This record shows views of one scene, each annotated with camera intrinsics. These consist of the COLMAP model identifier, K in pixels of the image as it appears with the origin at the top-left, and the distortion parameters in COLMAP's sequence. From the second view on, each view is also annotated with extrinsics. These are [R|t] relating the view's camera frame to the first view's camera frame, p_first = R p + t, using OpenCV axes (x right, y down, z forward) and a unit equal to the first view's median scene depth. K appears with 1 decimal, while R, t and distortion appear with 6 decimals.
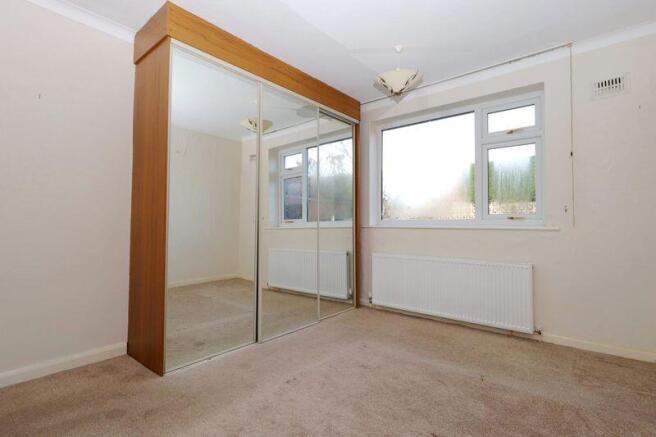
lens RADIAL K [[319.3, 0, 328.0], [0, 319.3, 218.5], [0, 0, 1]] dist [0.000970, 0.000162]
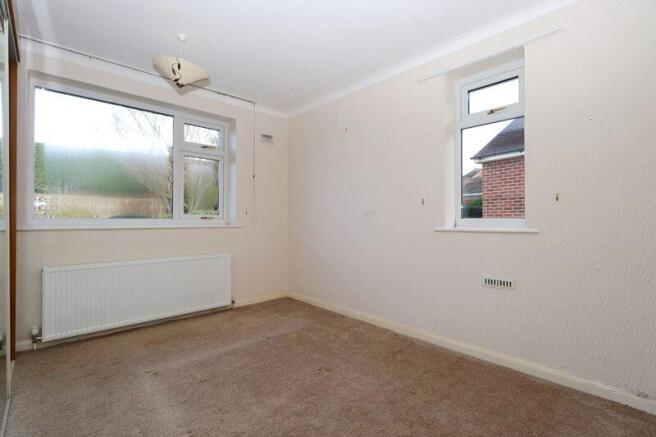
lens RADIAL K [[302.4, 0, 319.3], [0, 302.4, 220.2], [0, 0, 1]] dist [-0.001177, -0.000376]
pose [[0.146066, 0.004241, 0.989266, -0.554101], [-0.011108, 0.999935, -0.002646, 0.006127], [-0.989213, -0.010602, 0.146103, 0.448871]]
